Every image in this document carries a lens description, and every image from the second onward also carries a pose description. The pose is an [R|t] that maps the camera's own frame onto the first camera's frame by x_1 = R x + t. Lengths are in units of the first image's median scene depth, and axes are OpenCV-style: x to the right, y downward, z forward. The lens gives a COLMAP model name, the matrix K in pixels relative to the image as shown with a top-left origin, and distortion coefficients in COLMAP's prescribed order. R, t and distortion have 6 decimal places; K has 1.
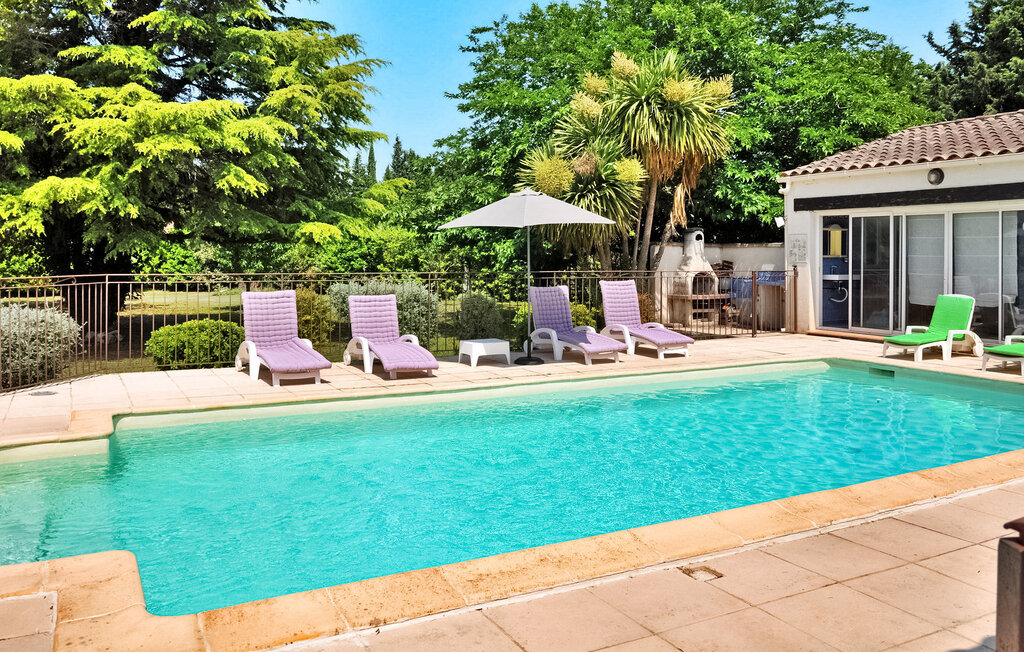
lens RADIAL K [[812.8, 0, 510.7], [0, 812.8, 258.8], [0, 0, 1]] dist [-0.011239, -0.006897]
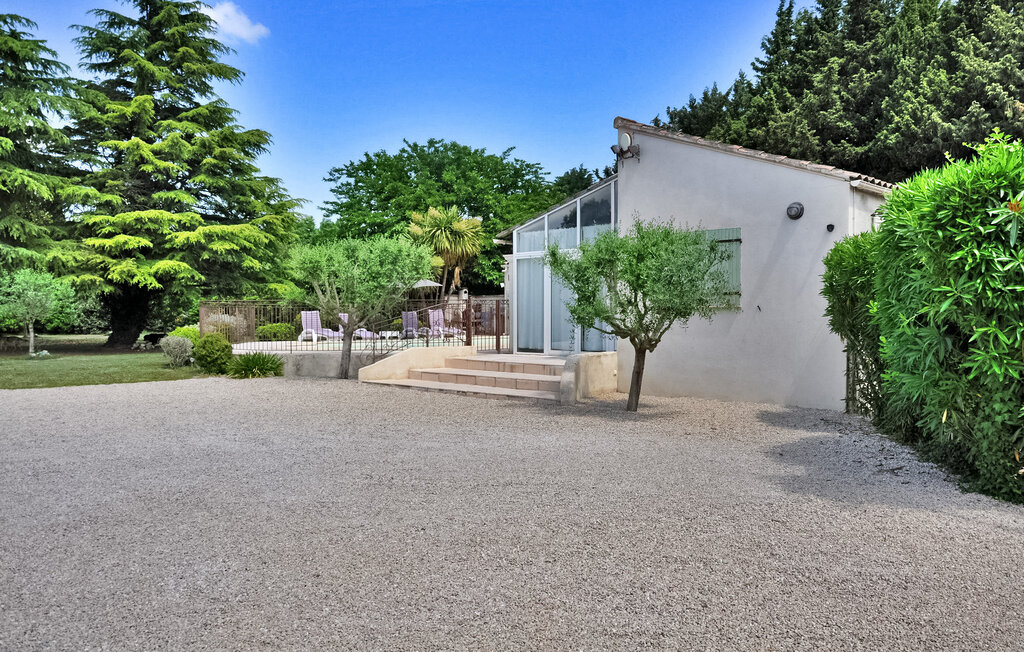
lens RADIAL K [[812.8, 0, 510.7], [0, 812.8, 258.8], [0, 0, 1]] dist [-0.011239, -0.006897]
pose [[0.951807, 0.018008, 0.306167, -0.308707], [0.004025, 0.997455, -0.071183, 0.038772], [-0.306670, 0.068985, 0.949313, -1.054304]]
